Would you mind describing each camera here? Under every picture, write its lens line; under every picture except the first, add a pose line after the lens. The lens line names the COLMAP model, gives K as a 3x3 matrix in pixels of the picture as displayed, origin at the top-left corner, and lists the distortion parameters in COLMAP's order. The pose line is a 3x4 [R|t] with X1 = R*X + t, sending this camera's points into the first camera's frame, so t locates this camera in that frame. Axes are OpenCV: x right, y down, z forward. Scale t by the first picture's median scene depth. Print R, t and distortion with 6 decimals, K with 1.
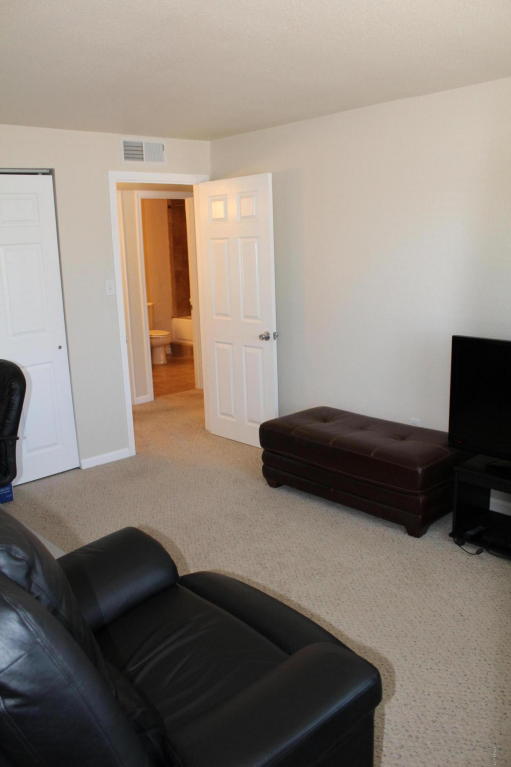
lens RADIAL K [[646.2, 0, 255.5], [0, 646.2, 383.5], [0, 0, 1]] dist [-0.007493, -0.002098]
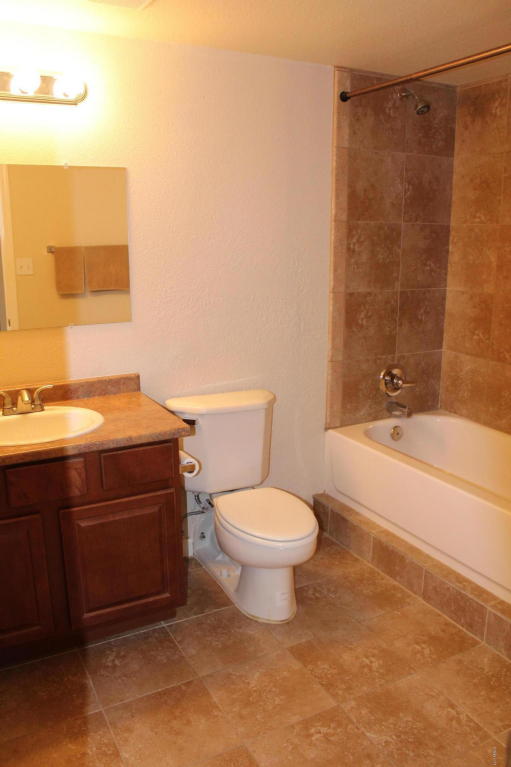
lens RADIAL K [[646.2, 0, 255.5], [0, 646.2, 383.5], [0, 0, 1]] dist [-0.007493, -0.002098]
pose [[0.965713, 0.086655, -0.244721, -0.084726], [-0.082791, 0.996226, 0.026051, -0.133877], [0.246055, -0.004897, 0.969243, 0.669887]]
